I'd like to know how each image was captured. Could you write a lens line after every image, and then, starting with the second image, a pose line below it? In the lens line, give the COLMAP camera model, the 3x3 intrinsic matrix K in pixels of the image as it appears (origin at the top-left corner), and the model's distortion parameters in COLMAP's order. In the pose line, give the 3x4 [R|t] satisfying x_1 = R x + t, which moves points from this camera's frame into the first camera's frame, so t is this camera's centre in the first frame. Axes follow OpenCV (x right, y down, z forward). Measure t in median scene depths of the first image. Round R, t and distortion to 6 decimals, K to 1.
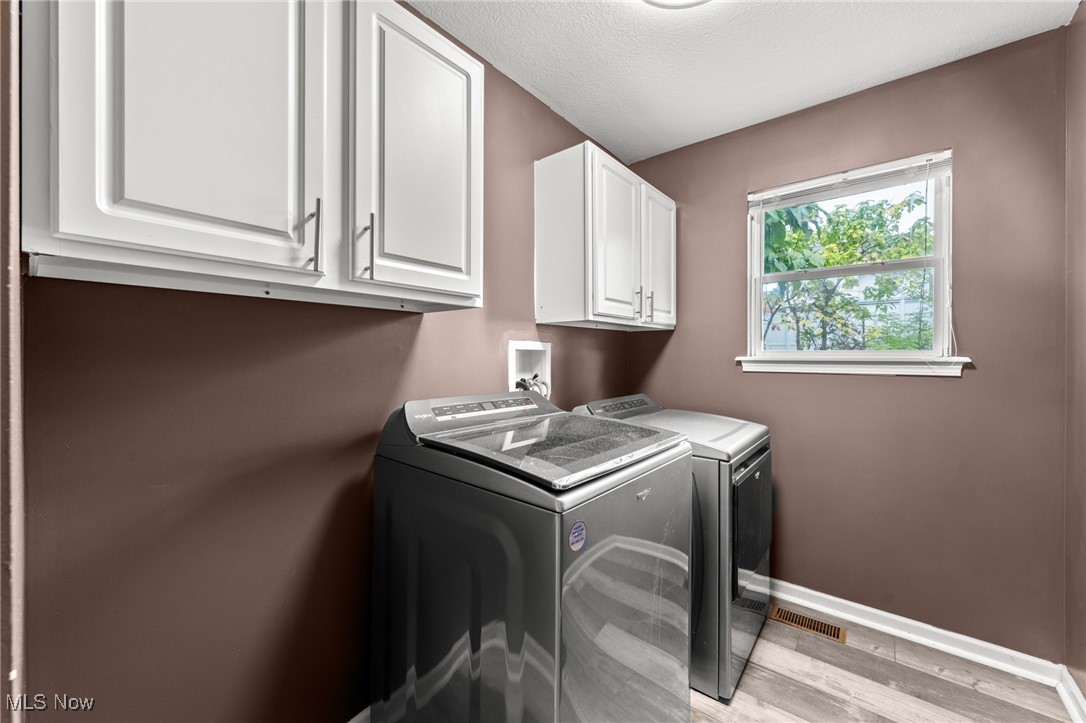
lens RADIAL K [[420.2, 0, 543.7], [0, 420.2, 359.4], [0, 0, 1]] dist [-0.000707, 0.000016]
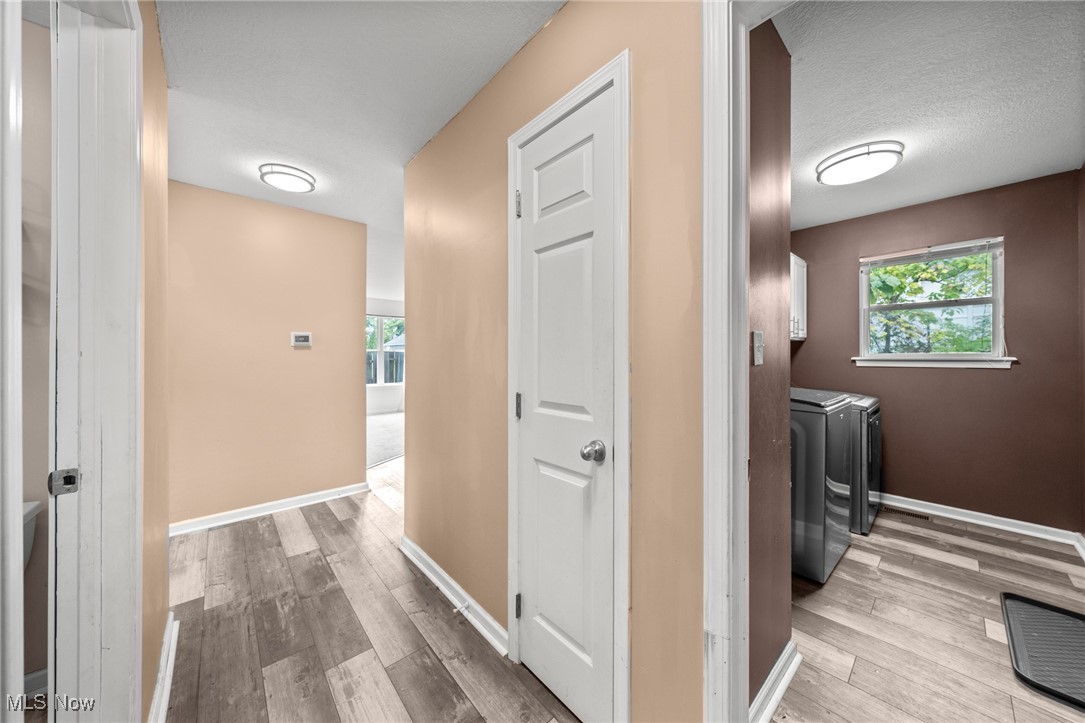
lens RADIAL K [[369.8, 0, 541.5], [0, 369.8, 357.6], [0, 0, 1]] dist [0.000773, 0.000130]
pose [[0.988532, -0.000650, -0.151011, -0.502589], [-0.000243, 0.999983, -0.005892, 0.003653], [0.151012, 0.005861, 0.988515, -0.587386]]
